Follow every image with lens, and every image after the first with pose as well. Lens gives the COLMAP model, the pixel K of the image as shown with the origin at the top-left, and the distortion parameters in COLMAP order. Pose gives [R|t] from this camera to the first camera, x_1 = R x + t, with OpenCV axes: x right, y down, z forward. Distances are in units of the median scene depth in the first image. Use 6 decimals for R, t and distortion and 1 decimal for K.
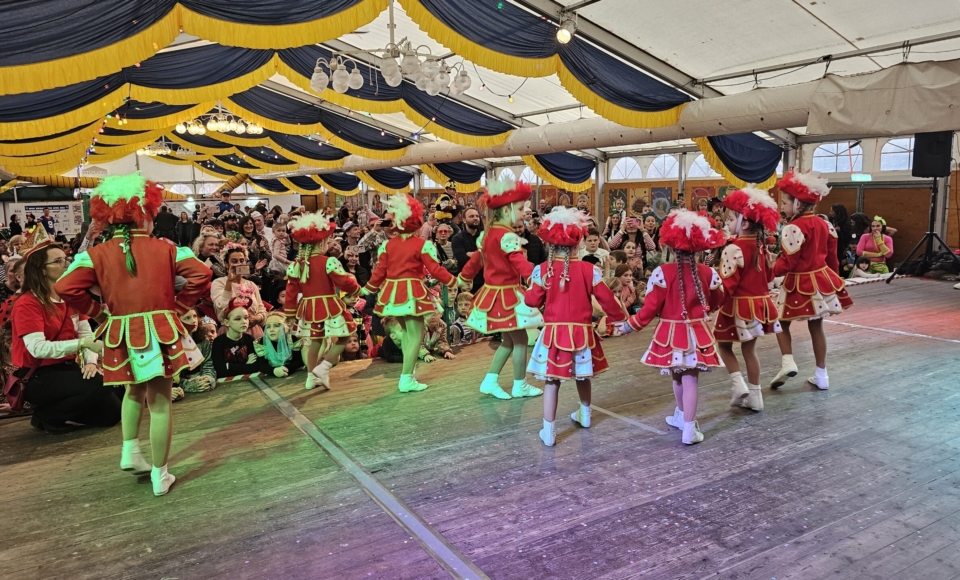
lens RADIAL K [[693.7, 0, 483.0], [0, 693.7, 285.0], [0, 0, 1]] dist [0.054897, -0.041316]
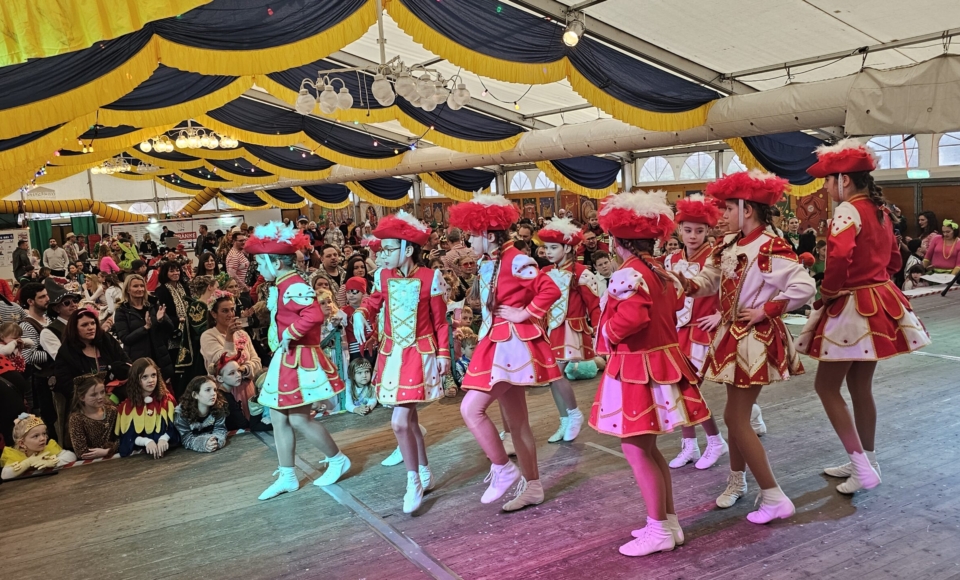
lens RADIAL K [[844.9, 0, 487.0], [0, 844.9, 298.1], [0, 0, 1]] dist [0.061123, -0.045398]
pose [[0.998968, -0.041515, -0.018450, 0.012878], [0.041428, 0.999129, -0.005064, -0.018109], [0.018644, 0.004295, 0.999817, -0.103328]]
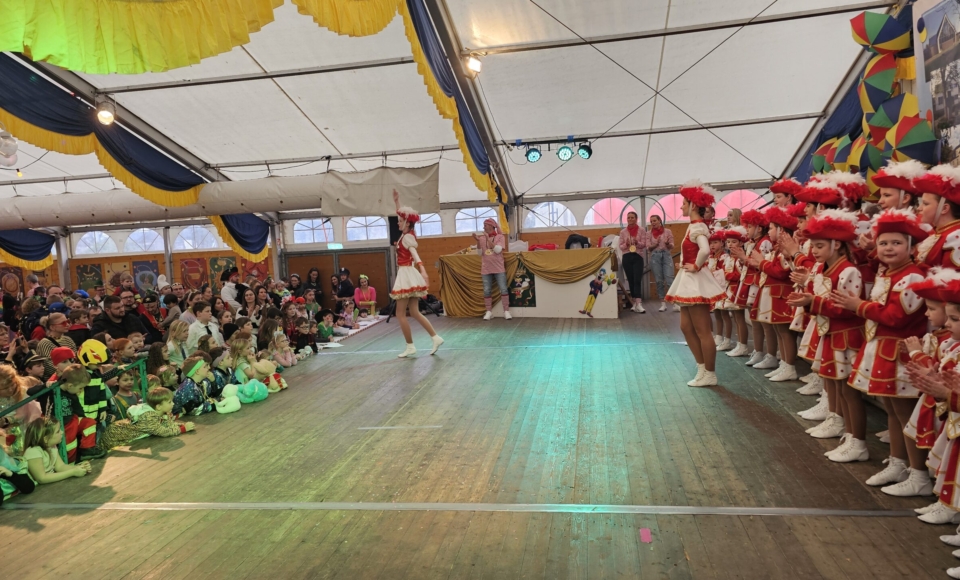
lens RADIAL K [[693.7, 0, 472.4], [0, 693.7, 298.8], [0, 0, 1]] dist [0.054897, -0.041316]
pose [[0.656393, -0.093845, 0.748559, -0.316387], [0.147983, 0.988973, -0.005777, -0.015924], [-0.739763, 0.114567, 0.663043, -0.026157]]
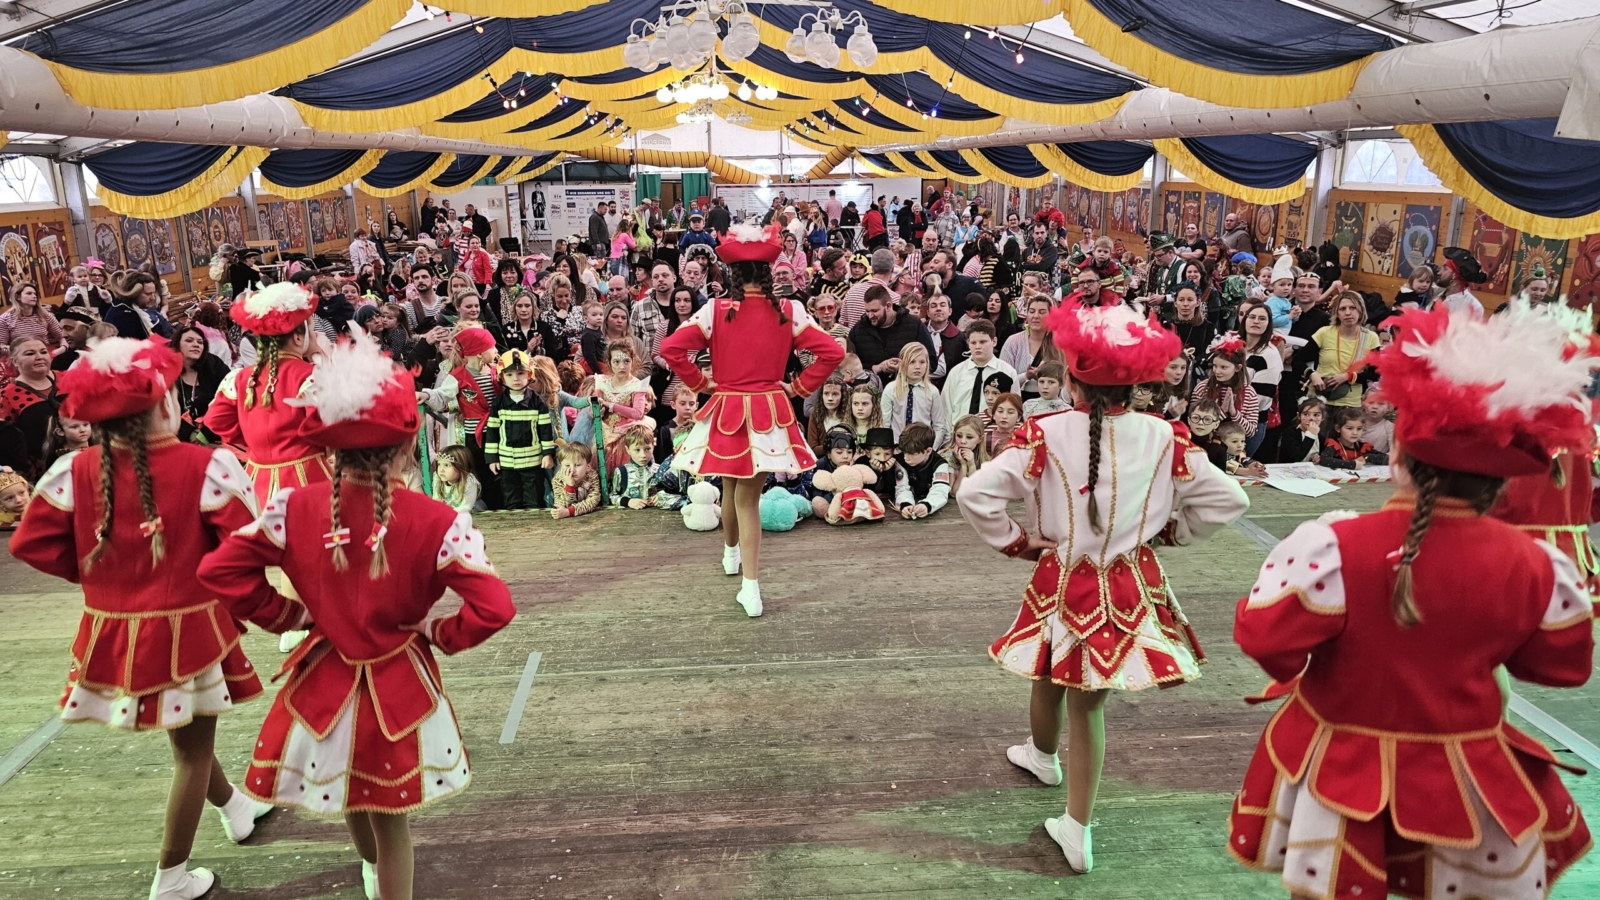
lens RADIAL K [[1078.2, 0, 793.9], [0, 1078.2, 459.6], [0, 0, 1]] dist [0.049441, -0.036285]
pose [[0.891270, 0.134065, -0.433203, 0.348267], [-0.070864, 0.984739, 0.158956, -0.083156], [0.447902, -0.110974, 0.887169, 0.112347]]
